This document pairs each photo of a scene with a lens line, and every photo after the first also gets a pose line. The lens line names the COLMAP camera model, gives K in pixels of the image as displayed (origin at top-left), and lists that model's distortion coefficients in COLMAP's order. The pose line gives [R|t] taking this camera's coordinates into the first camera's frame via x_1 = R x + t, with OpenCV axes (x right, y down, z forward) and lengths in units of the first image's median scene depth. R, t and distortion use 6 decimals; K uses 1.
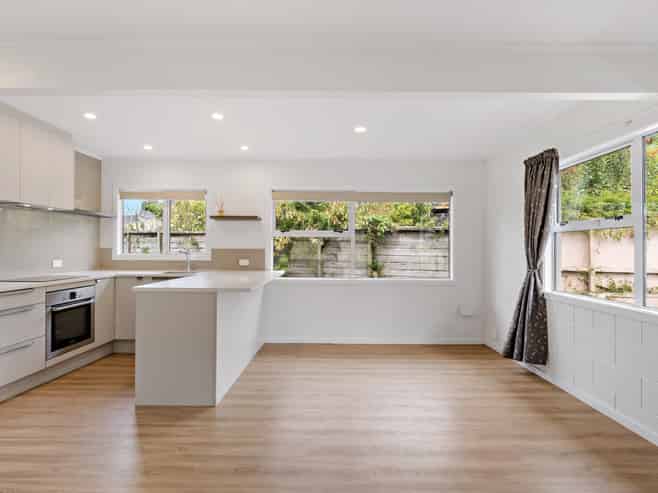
lens RADIAL K [[339.5, 0, 329.0], [0, 339.5, 246.5], [0, 0, 1]] dist [-0.004047, -0.000592]
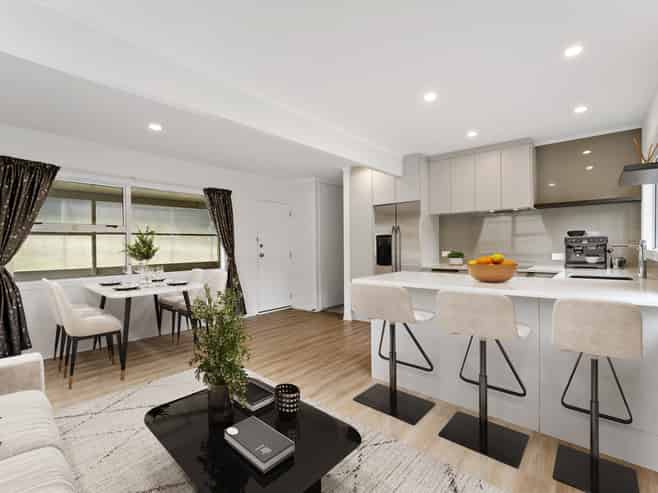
lens RADIAL K [[314.8, 0, 329.0], [0, 314.8, 246.5], [0, 0, 1]] dist [-0.000119, 0.000007]
pose [[-0.649193, 0.002934, -0.760618, 0.346813], [0.013876, 0.999872, -0.007987, 0.015220], [0.760497, -0.015739, -0.649150, 0.937684]]
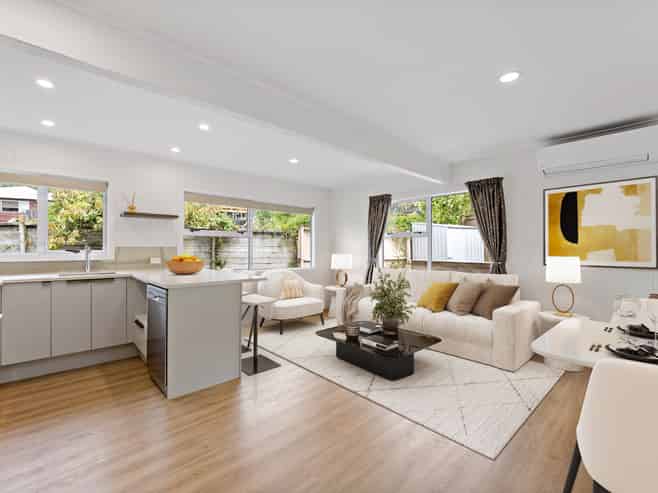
lens RADIAL K [[301.2, 0, 329.0], [0, 301.2, 246.5], [0, 0, 1]] dist [0.000896, 0.000183]
pose [[0.726225, 0.001121, 0.687457, -0.495897], [-0.005869, 0.999972, 0.004569, -0.001226], [-0.687433, -0.007353, 0.726211, 0.003841]]
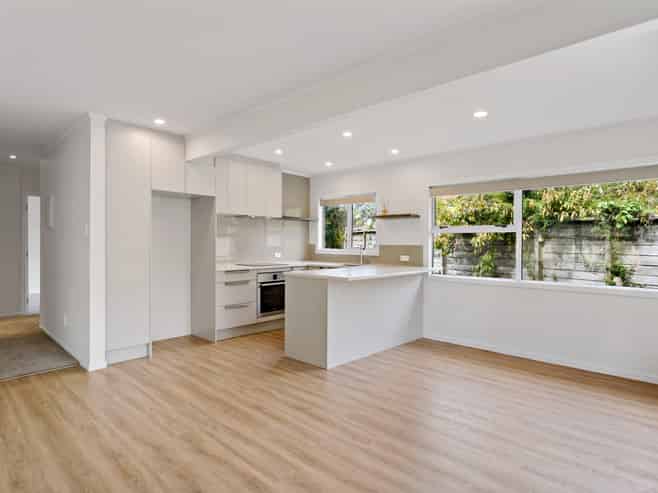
lens RADIAL K [[365.1, 0, 329.0], [0, 365.1, 246.5], [0, 0, 1]] dist [0.000498, 0.000305]
pose [[0.740597, 0.005218, -0.671929, 0.343427], [0.000647, 0.999964, 0.008479, 0.000752], [0.671949, -0.006714, 0.740567, 0.000536]]
